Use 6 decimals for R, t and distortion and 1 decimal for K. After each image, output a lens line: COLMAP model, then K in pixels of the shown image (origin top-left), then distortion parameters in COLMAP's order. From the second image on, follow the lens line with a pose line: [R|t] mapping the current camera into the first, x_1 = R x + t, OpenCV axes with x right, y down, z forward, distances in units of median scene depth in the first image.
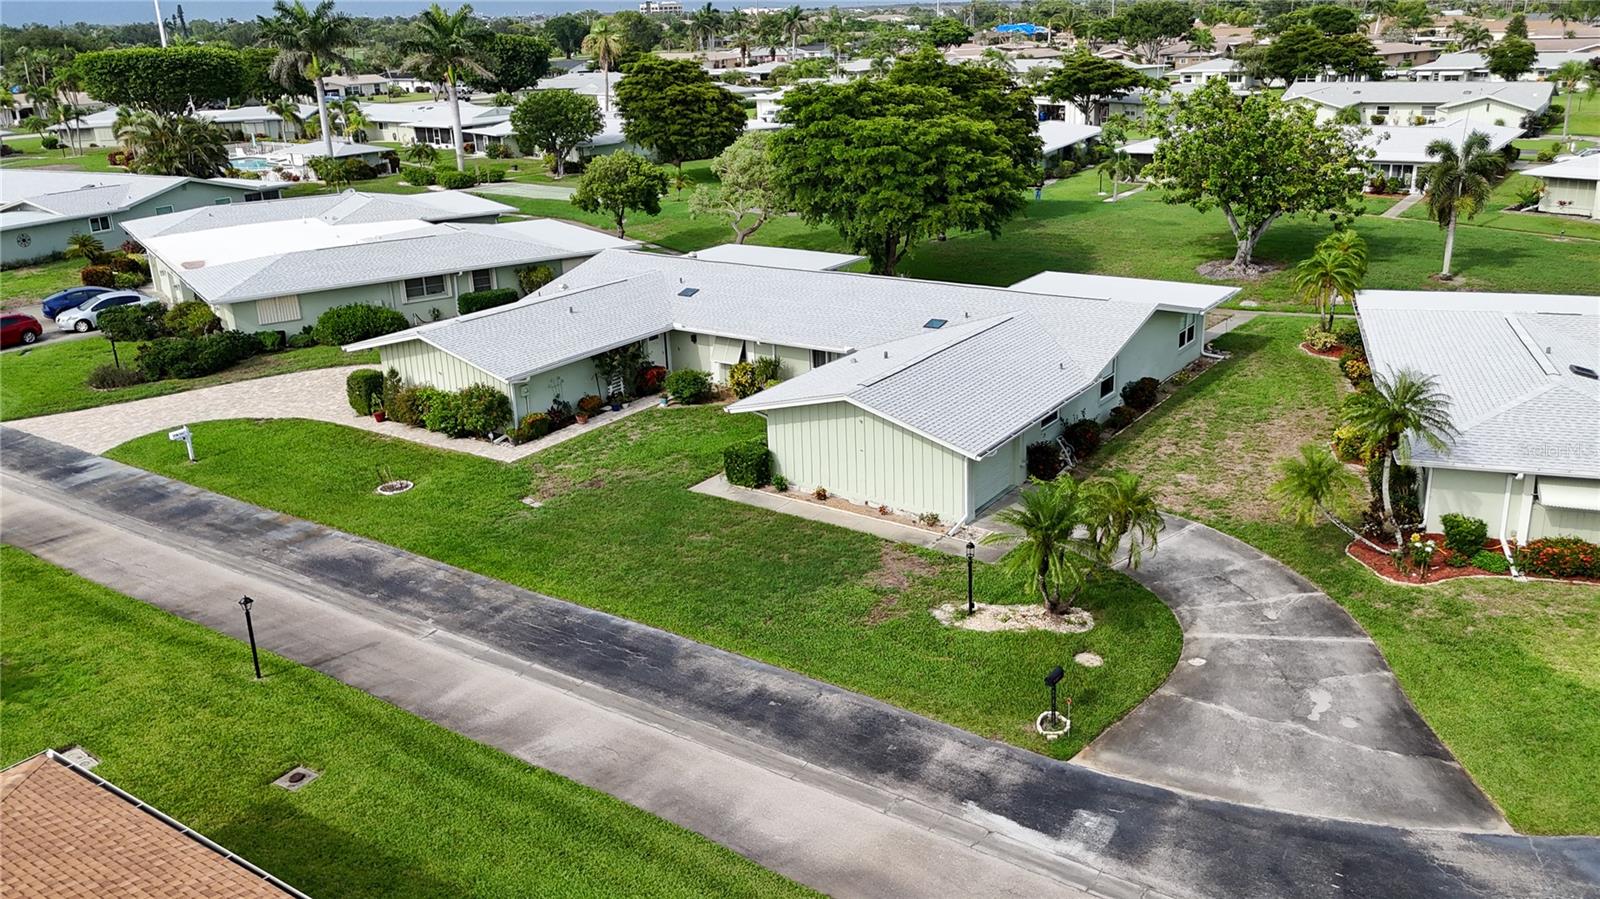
lens RADIAL K [[1253.4, 0, 838.7], [0, 1253.4, 427.6], [0, 0, 1]] dist [0.074869, -0.069485]
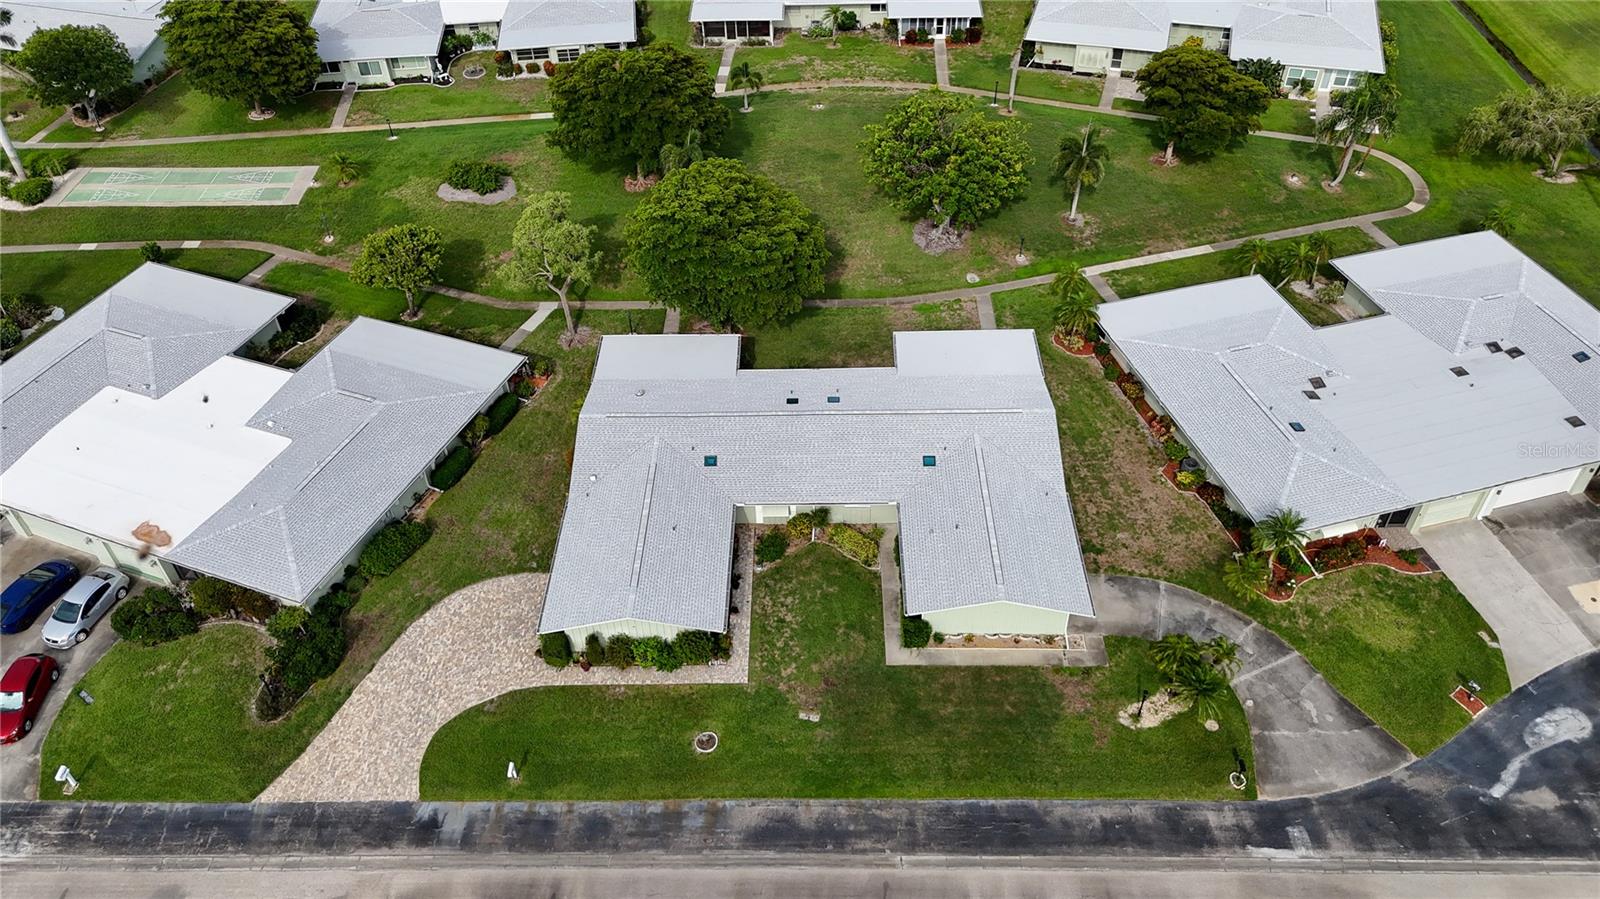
lens RADIAL K [[1177.7, 0, 801.7], [0, 1177.7, 457.6], [0, 0, 1]] dist [0.063898, -0.055516]
pose [[0.834583, -0.365992, 0.411729, -0.720151], [0.168384, 0.881112, 0.441916, -0.844281], [-0.524517, -0.299487, 0.796988, -0.036522]]
